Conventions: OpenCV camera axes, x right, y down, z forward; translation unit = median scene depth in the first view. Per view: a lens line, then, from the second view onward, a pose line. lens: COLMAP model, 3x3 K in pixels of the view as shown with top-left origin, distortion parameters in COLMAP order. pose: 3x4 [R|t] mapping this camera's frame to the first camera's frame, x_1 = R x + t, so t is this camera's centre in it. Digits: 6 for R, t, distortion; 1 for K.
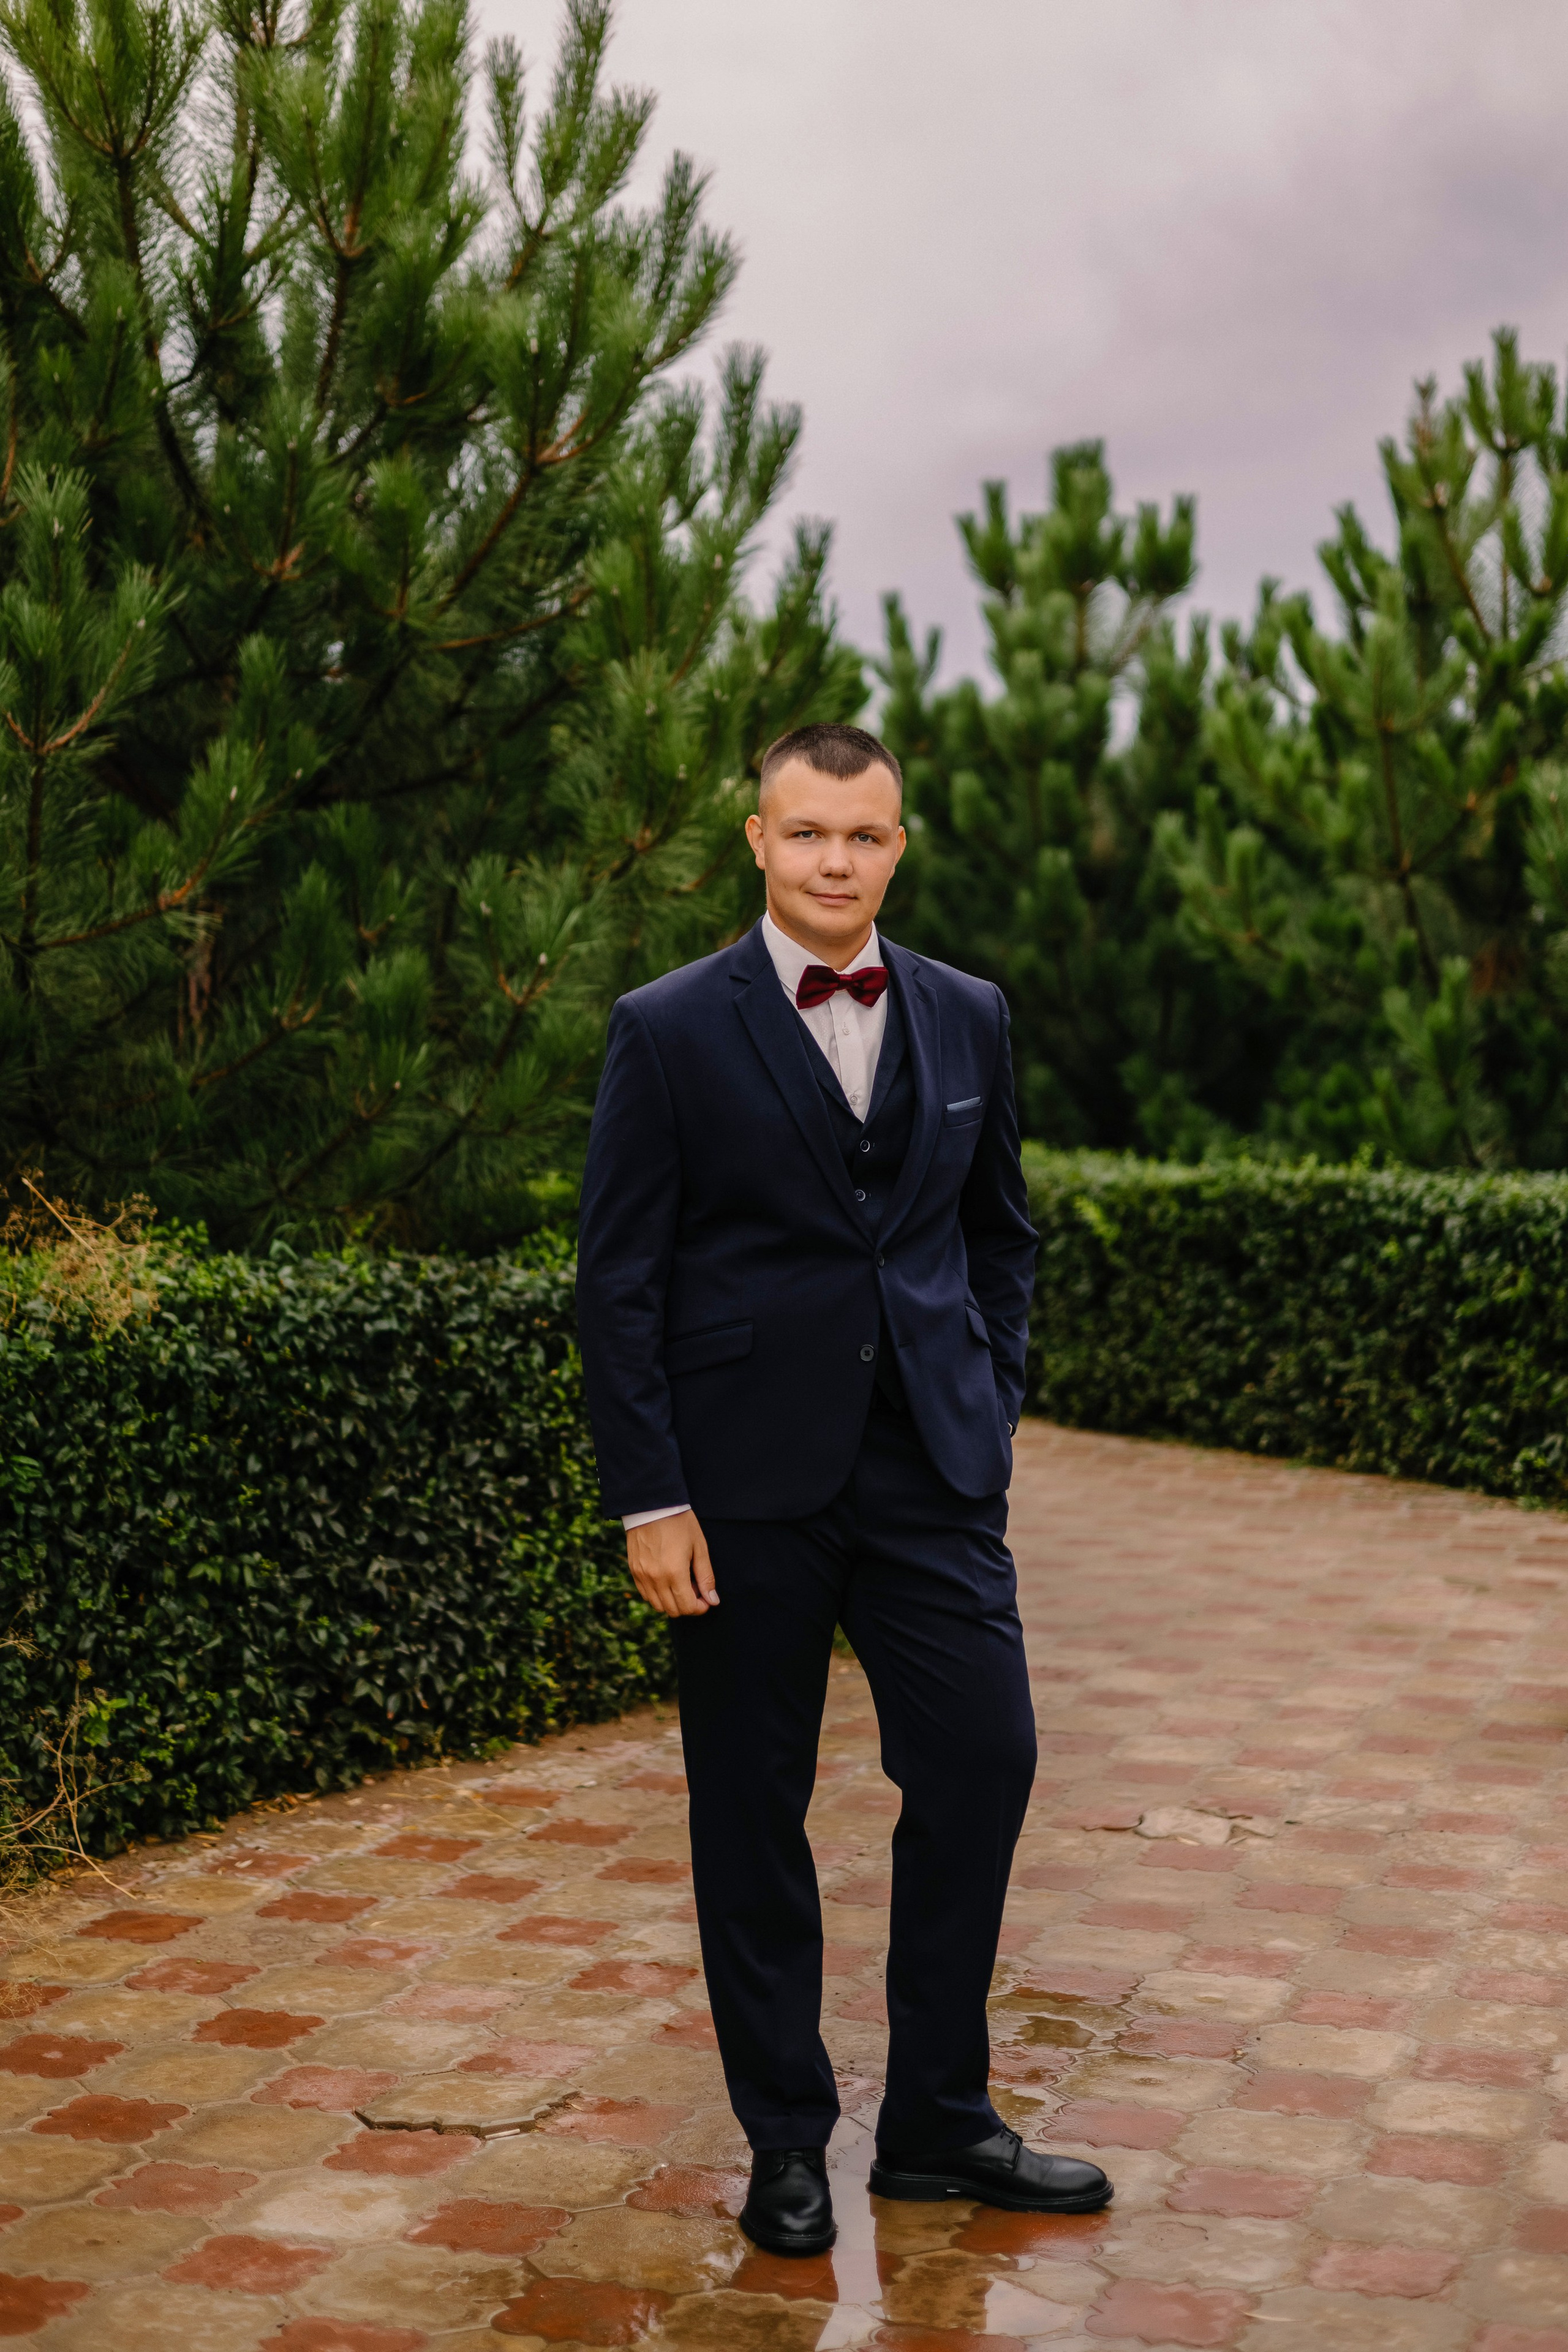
lens RADIAL K [[3514.4, 0, 786.5], [0, 3514.4, 1058.7], [0, 0, 1]] dist [0.007437, 0.044137]
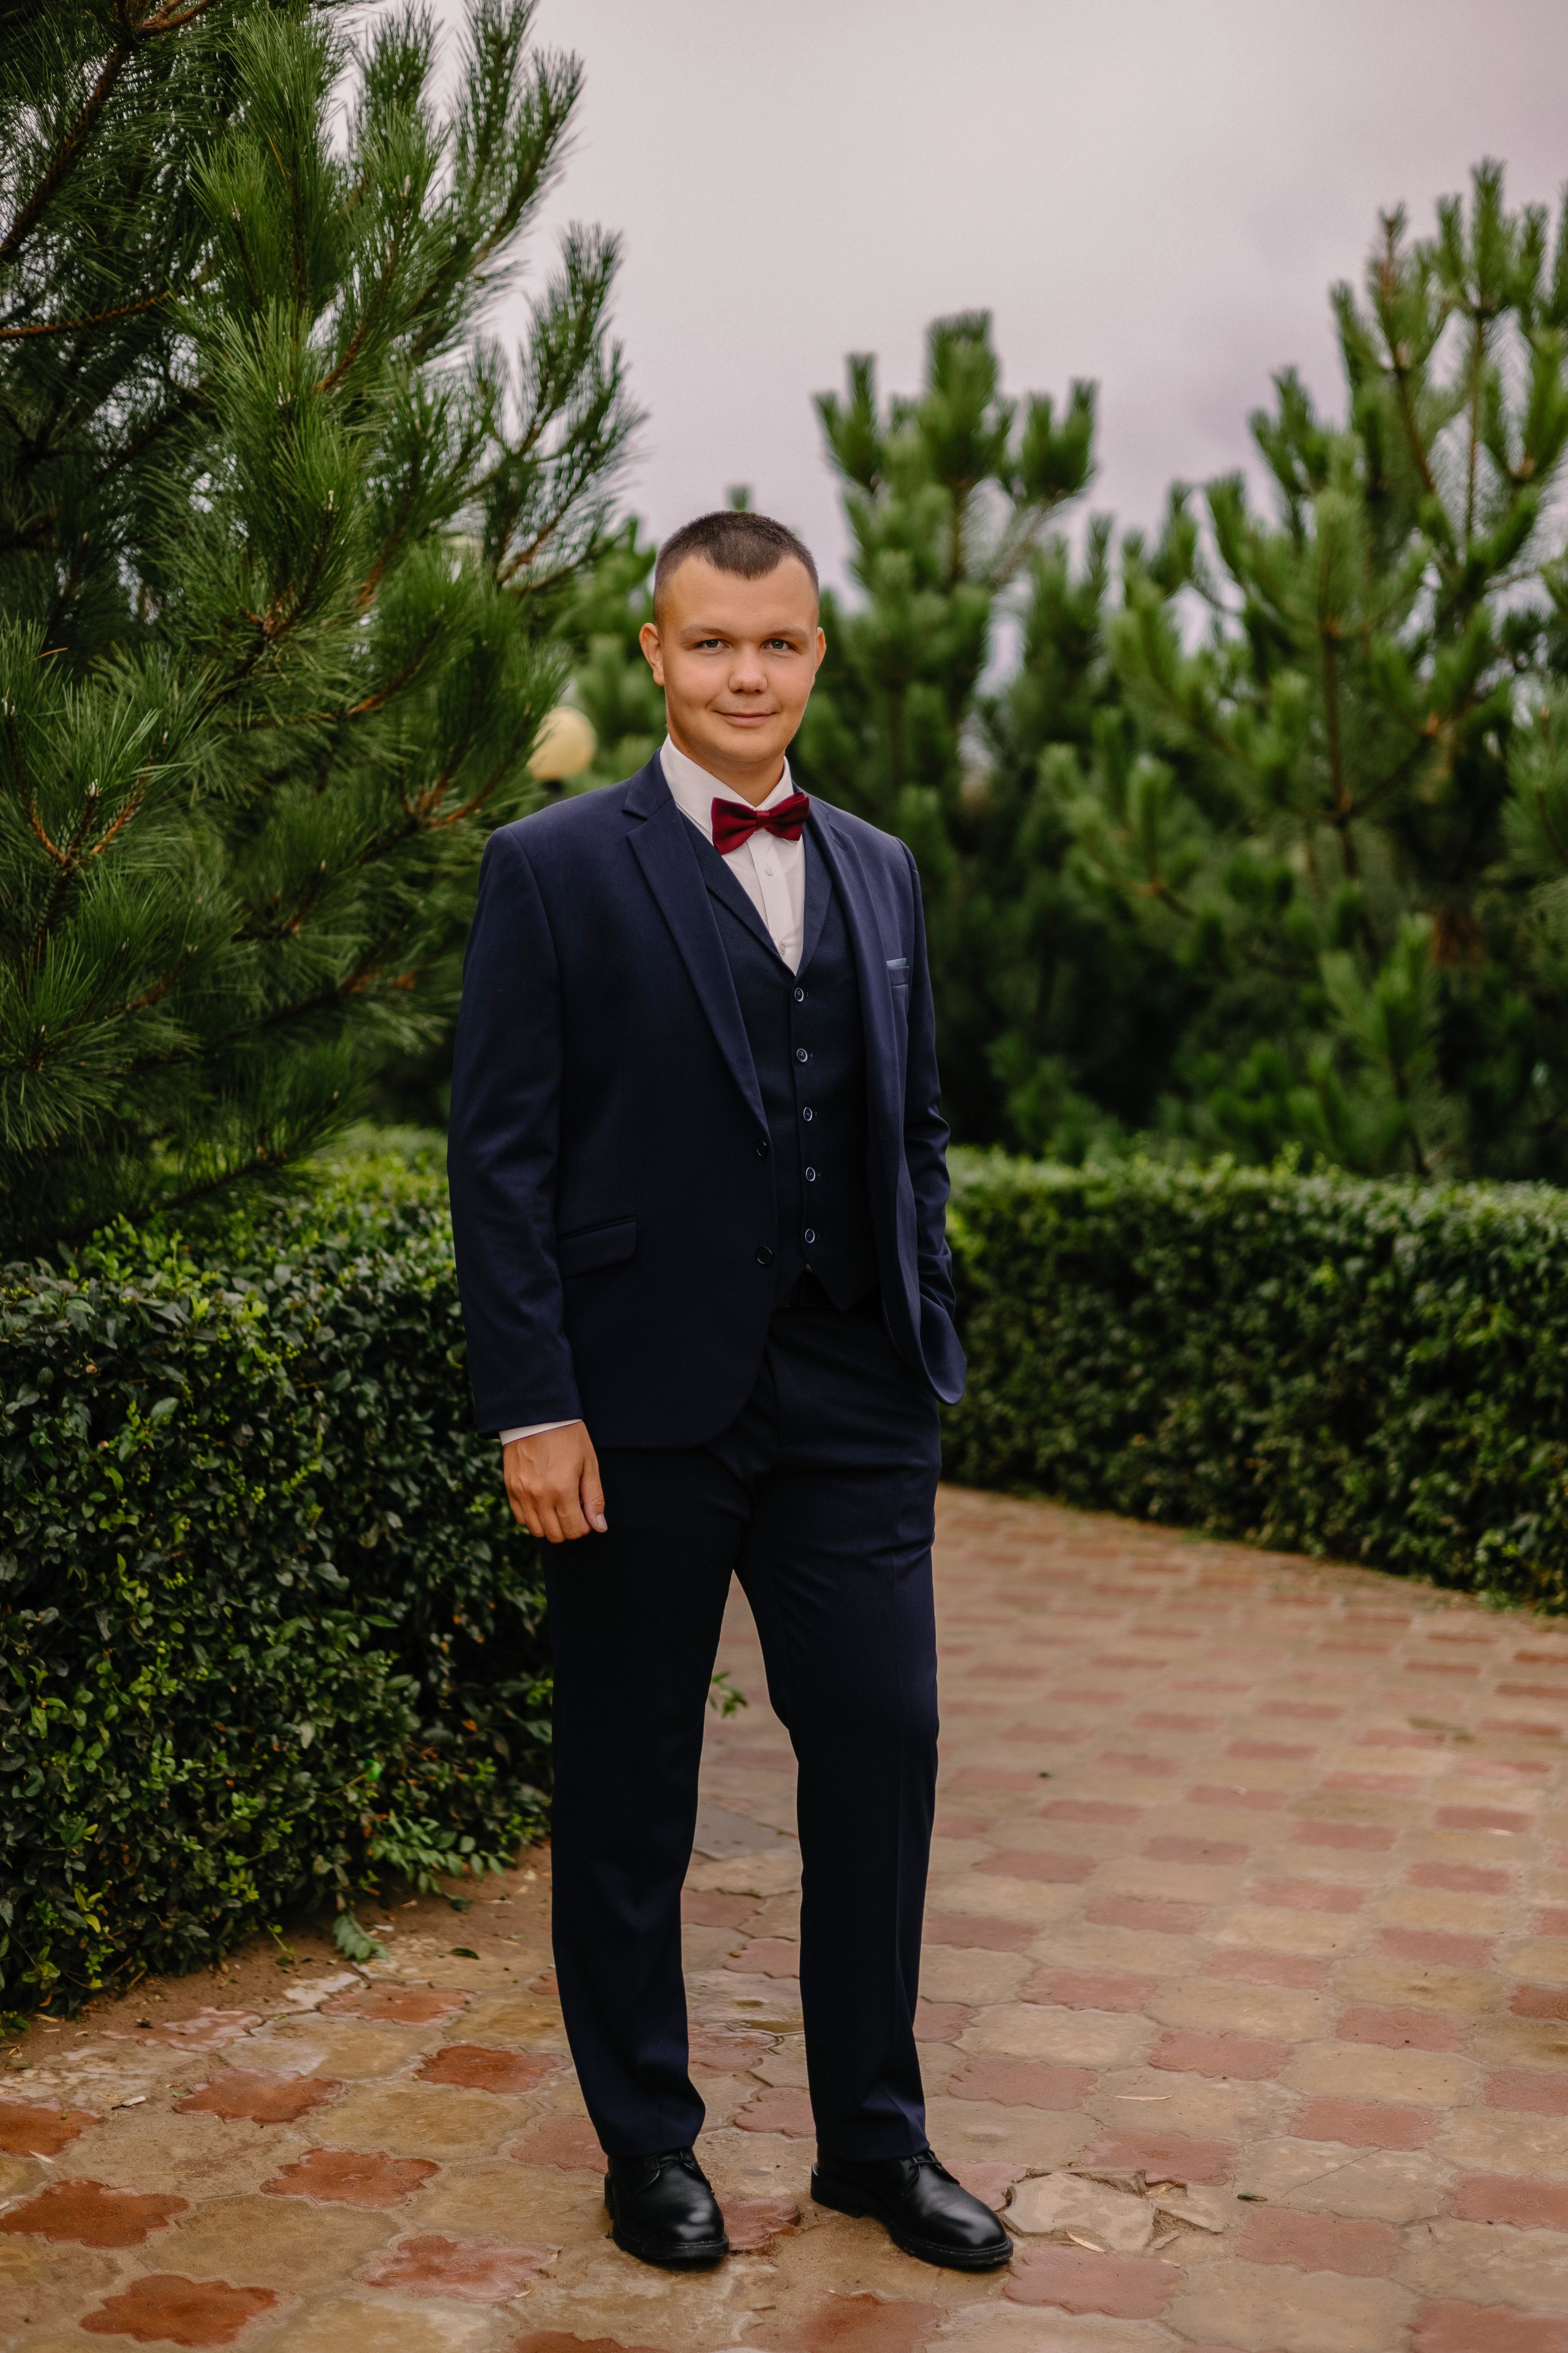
lens RADIAL K [[3396.4, 0, 817.2], [0, 3396.4, 1179.9], [0, 0, 1]] dist [-0.009467, 0.018210]
pose [[0.998491, 0.026257, 0.048229, 0.019403], [-0.027816, 0.999103, 0.031931, 0.011376], [-0.047348, -0.033224, 0.998326, 0.237266]]
